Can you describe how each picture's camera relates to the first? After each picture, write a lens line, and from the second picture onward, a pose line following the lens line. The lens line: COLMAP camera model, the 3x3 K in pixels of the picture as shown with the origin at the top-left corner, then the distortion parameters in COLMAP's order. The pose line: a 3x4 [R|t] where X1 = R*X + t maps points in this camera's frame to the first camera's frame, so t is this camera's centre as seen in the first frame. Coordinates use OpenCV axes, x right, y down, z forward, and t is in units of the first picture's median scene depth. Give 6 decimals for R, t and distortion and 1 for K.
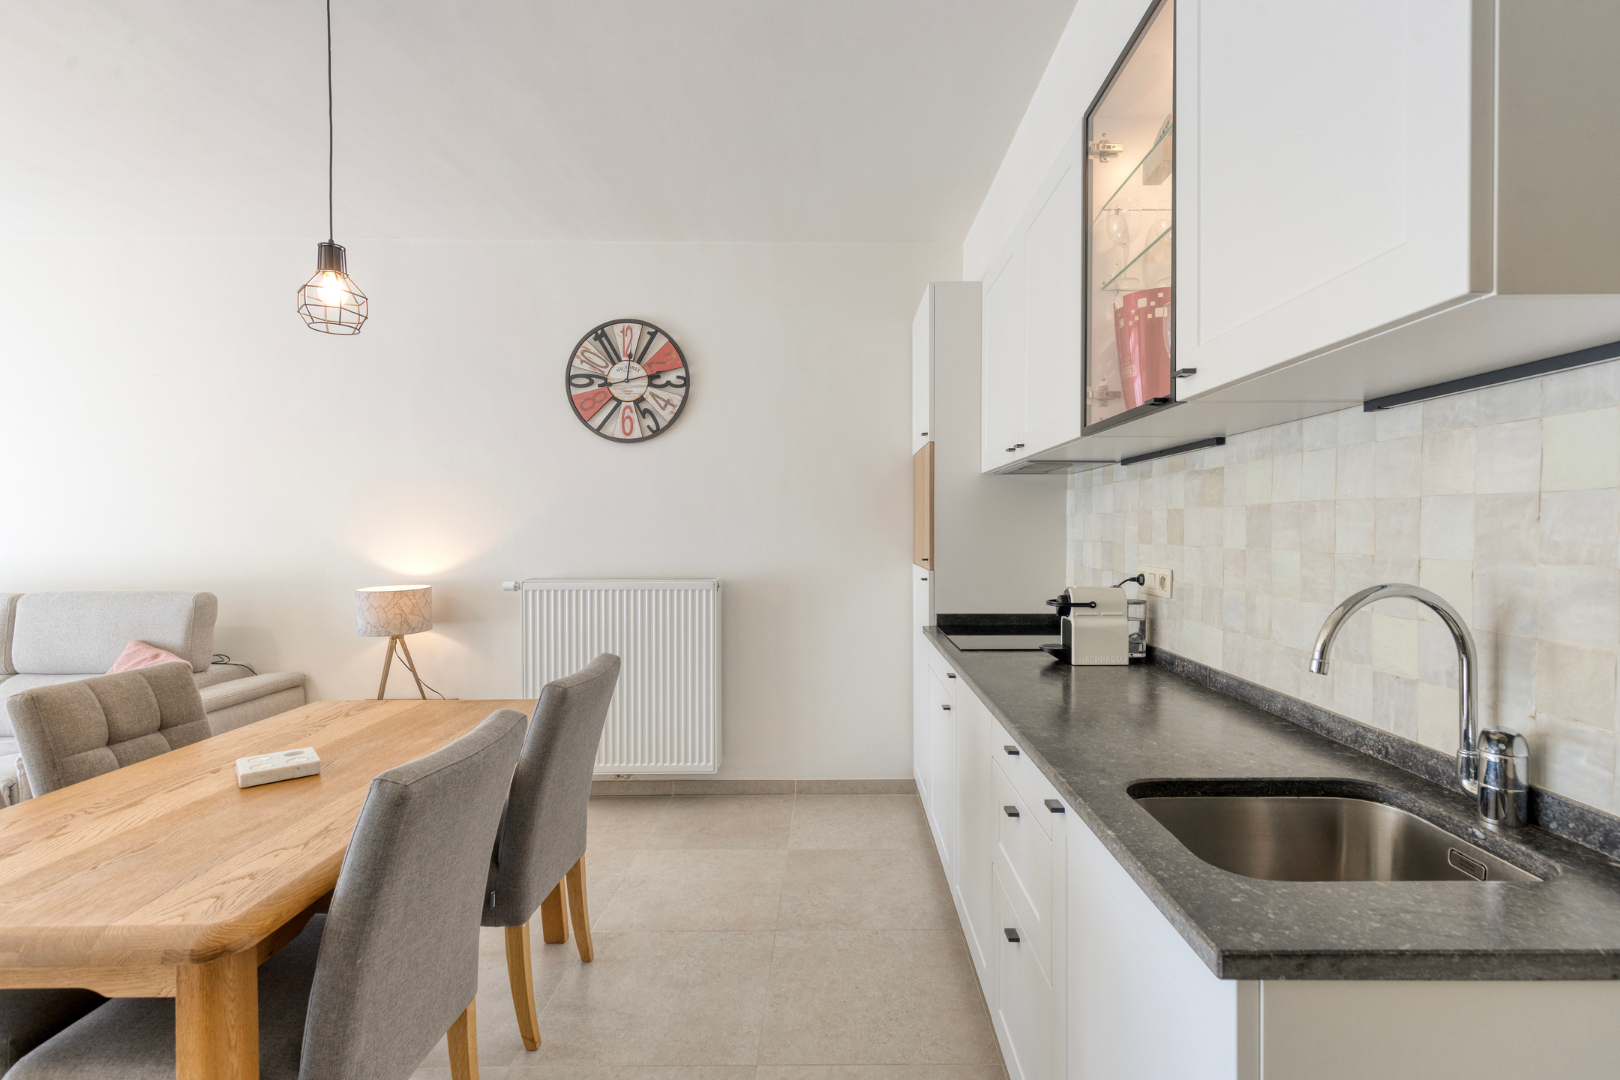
lens RADIAL K [[734.9, 0, 829.5], [0, 734.9, 541.3], [0, 0, 1]] dist [0.011555, -0.002973]
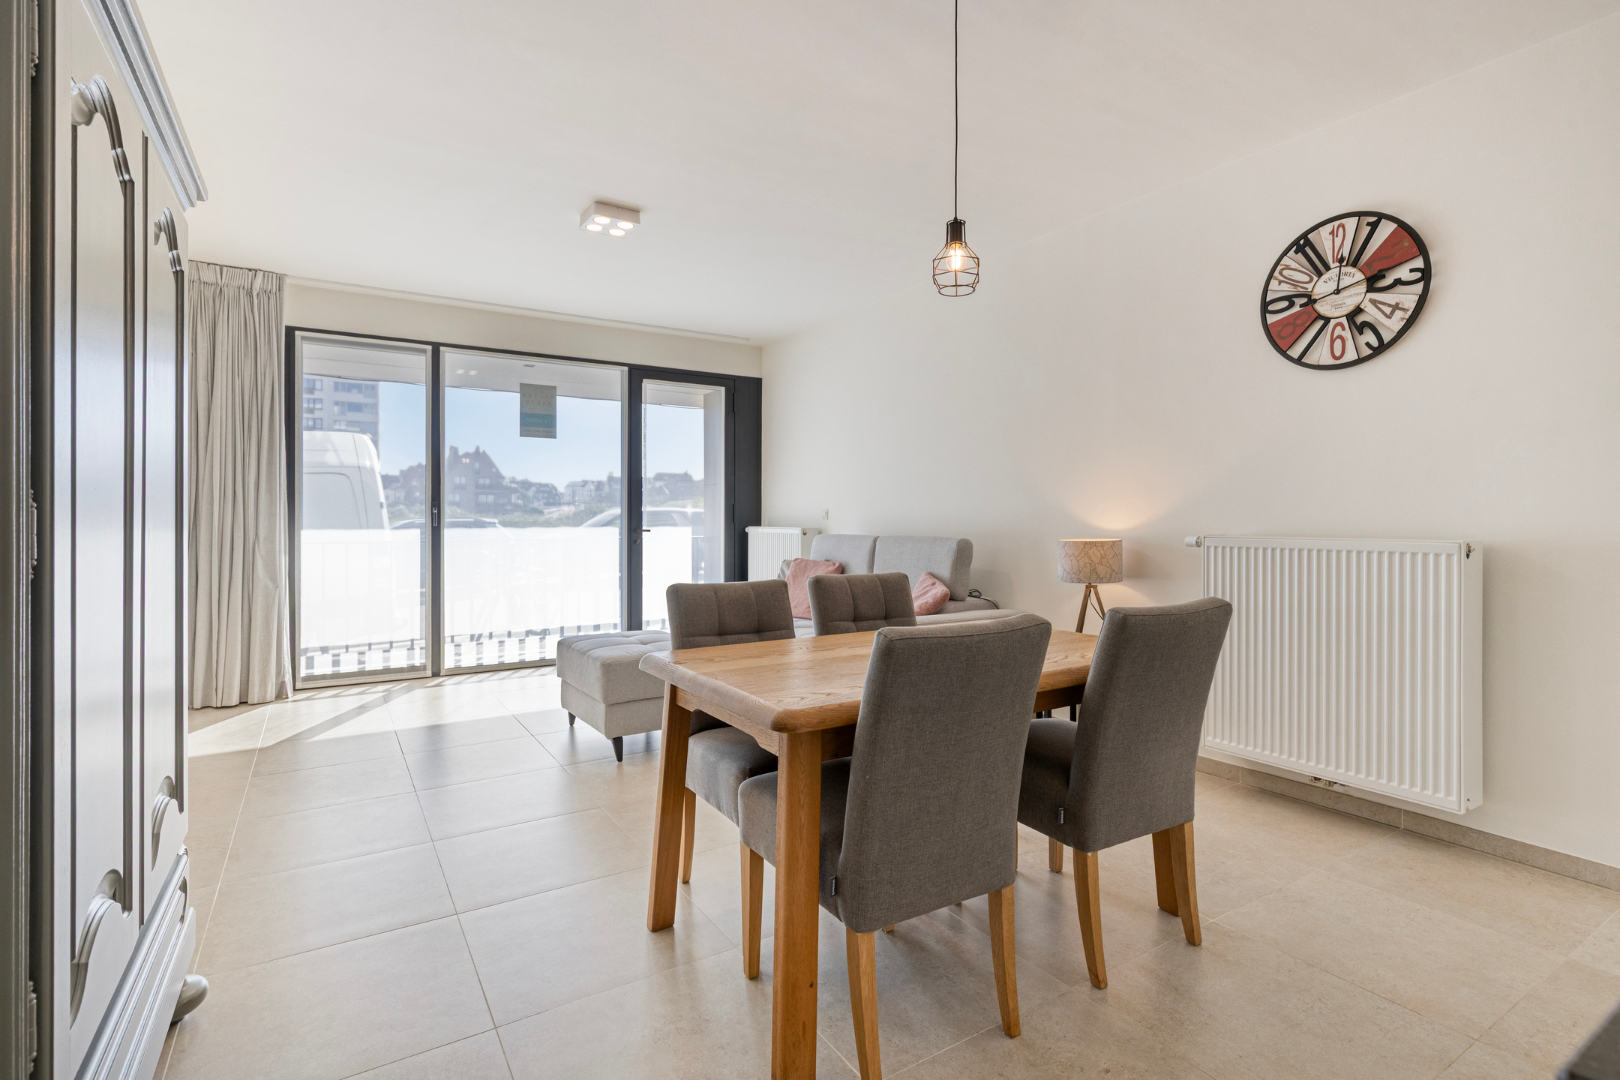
lens RADIAL K [[767.9, 0, 814.3], [0, 767.9, 522.8], [0, 0, 1]] dist [-0.009305, -0.001004]
pose [[0.531650, 0.009563, -0.846910, 0.131723], [-0.020170, 0.999796, -0.001373, 0.047510], [0.846724, 0.017812, 0.531734, 0.076339]]
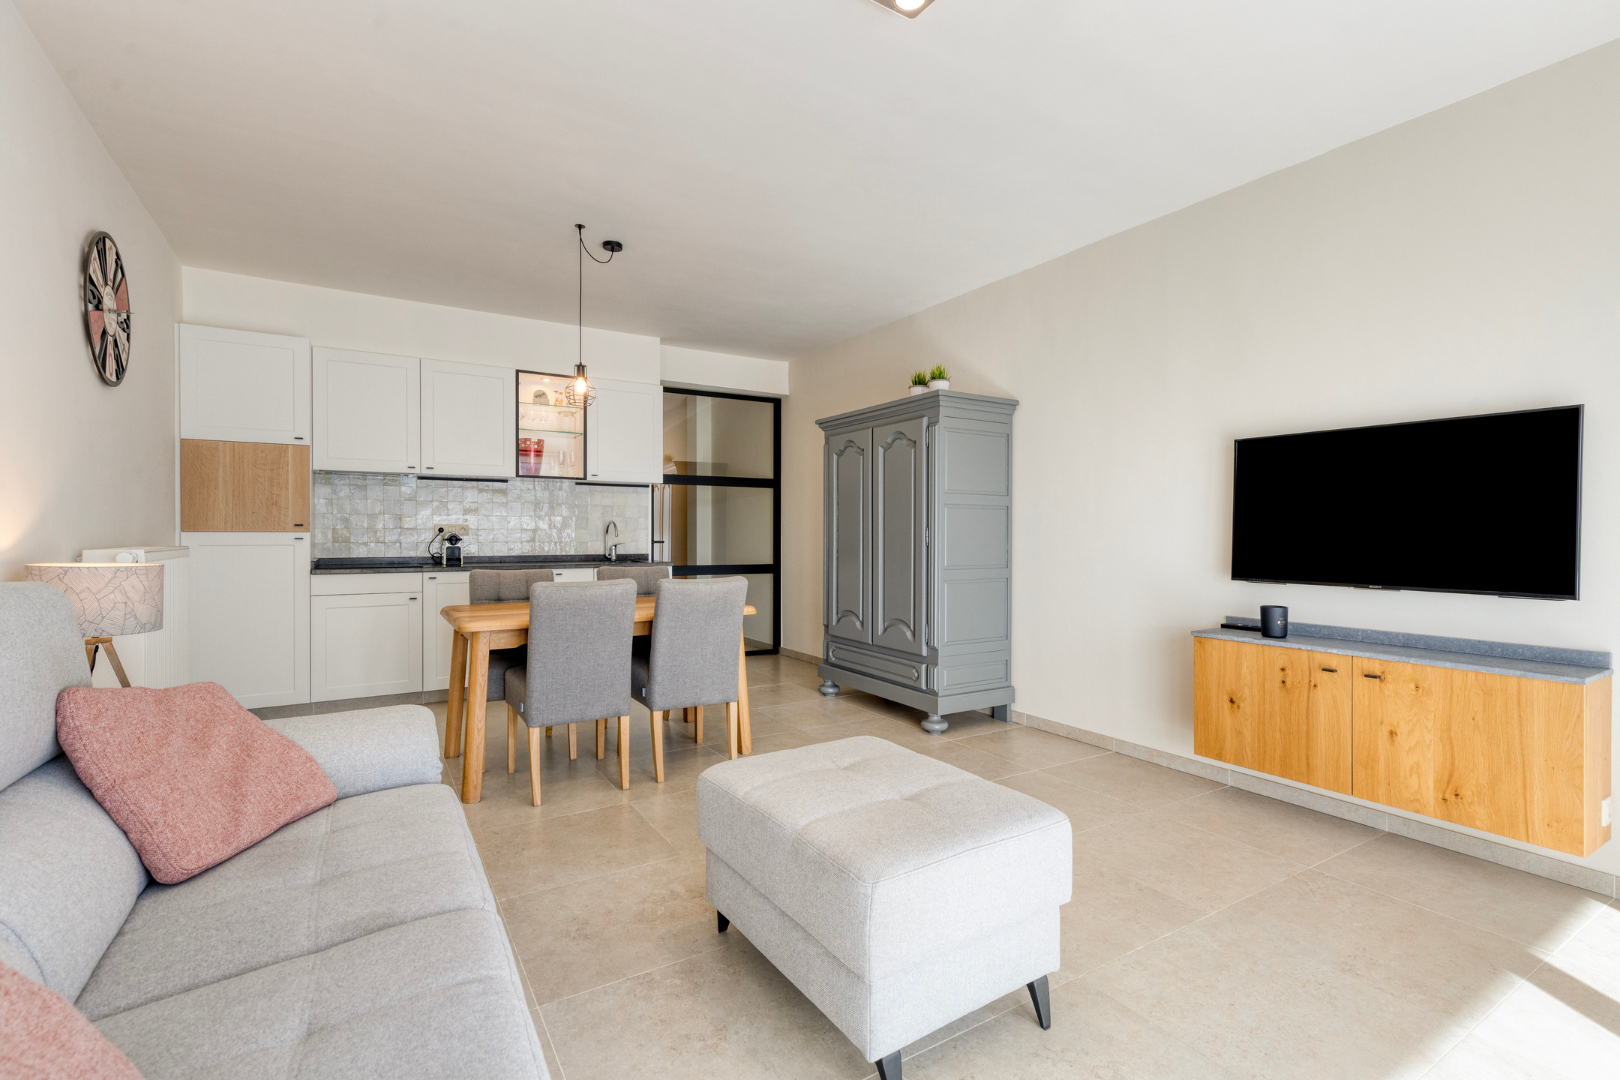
lens RADIAL K [[734.9, 0, 816.3], [0, 734.9, 537.2], [0, 0, 1]] dist [0.011555, -0.002973]
pose [[-0.521558, -0.003737, 0.853208, -1.418372], [0.014761, 0.999801, 0.013402, 0.038756], [-0.853088, 0.019584, -0.521399, 0.768788]]
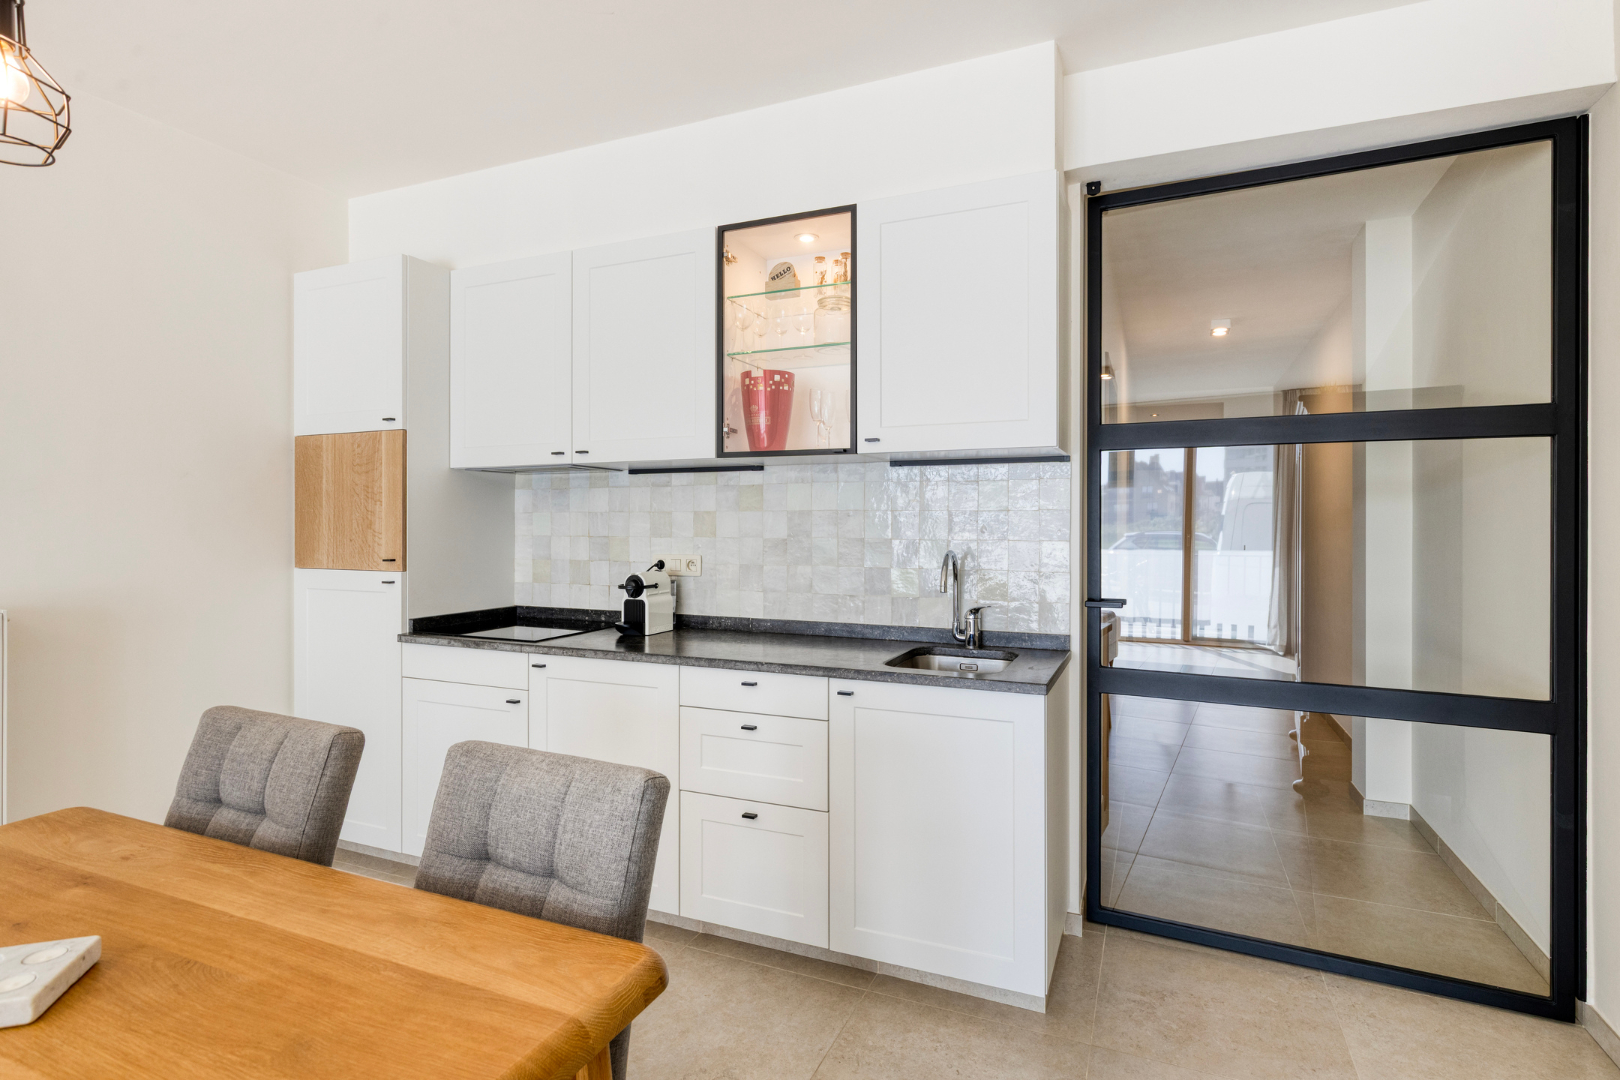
lens RADIAL K [[803.1, 0, 823.4], [0, 803.1, 524.4], [0, 0, 1]] dist [0.004333, -0.000554]
pose [[0.397710, 0.003888, 0.917503, -0.478569], [0.014898, 0.999832, -0.010695, 0.000245], [-0.917390, 0.017922, 0.397585, 0.113034]]
